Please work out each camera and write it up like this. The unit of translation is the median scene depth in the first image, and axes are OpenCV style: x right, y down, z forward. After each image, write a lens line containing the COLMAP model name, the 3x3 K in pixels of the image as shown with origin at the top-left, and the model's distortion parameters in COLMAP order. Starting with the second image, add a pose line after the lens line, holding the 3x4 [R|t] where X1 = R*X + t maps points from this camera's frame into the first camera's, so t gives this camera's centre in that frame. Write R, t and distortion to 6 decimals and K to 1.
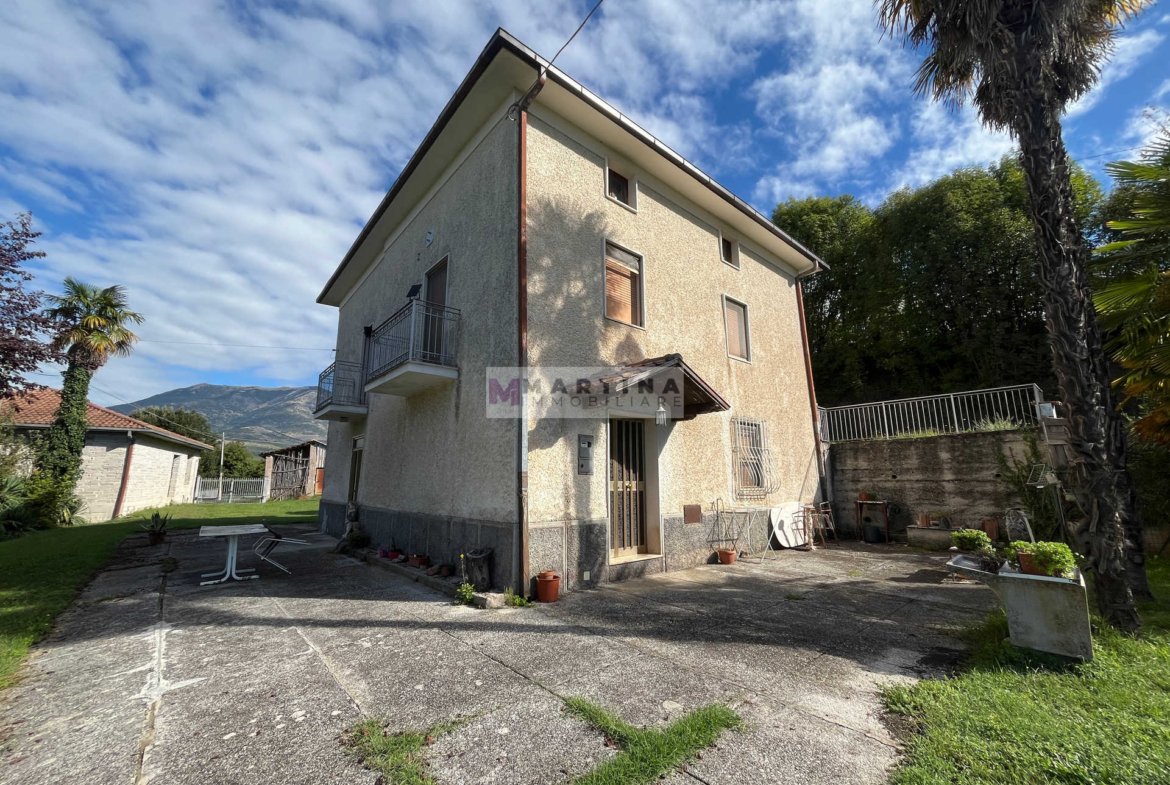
lens RADIAL K [[471.8, 0, 585.0], [0, 471.8, 392.5], [0, 0, 1]] dist [-0.006353, 0.000115]
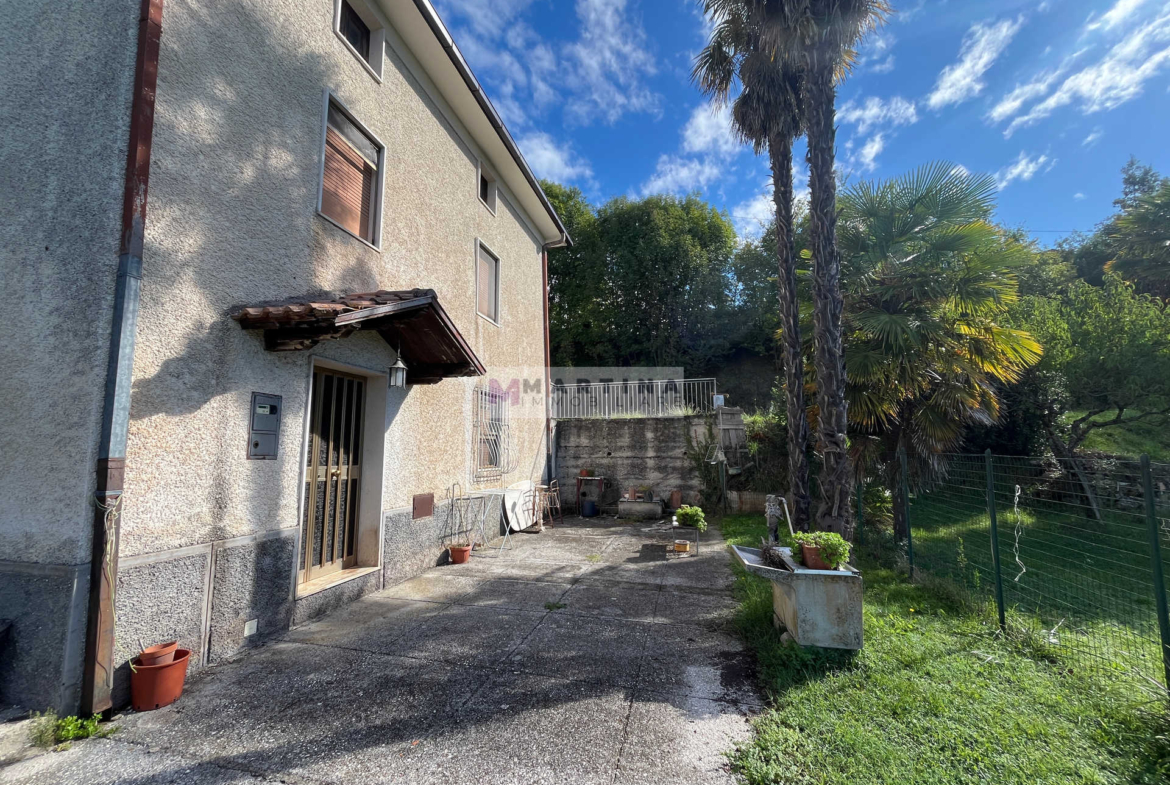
lens RADIAL K [[471.8, 0, 587.7], [0, 471.8, 394.5], [0, 0, 1]] dist [-0.006353, 0.000115]
pose [[0.815955, 0.069234, 0.573955, -0.008886], [-0.106938, 0.993746, 0.032154, 0.026705], [-0.568139, -0.087614, 0.818255, 0.263062]]
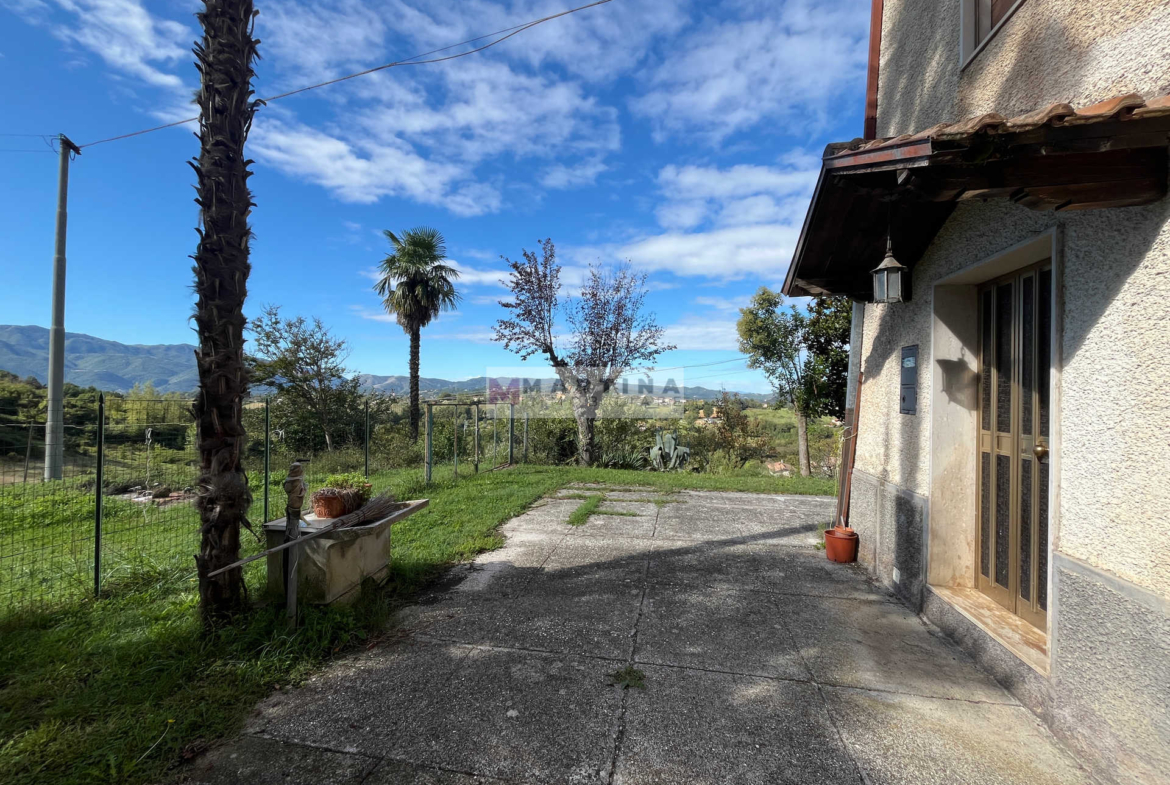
lens RADIAL K [[471.8, 0, 586.7], [0, 471.8, 392.7], [0, 0, 1]] dist [-0.006353, 0.000115]
pose [[-0.797652, -0.014903, -0.602934, 0.626218], [0.098444, 0.983070, -0.154536, 0.186235], [0.595030, -0.182621, -0.782681, 1.144633]]
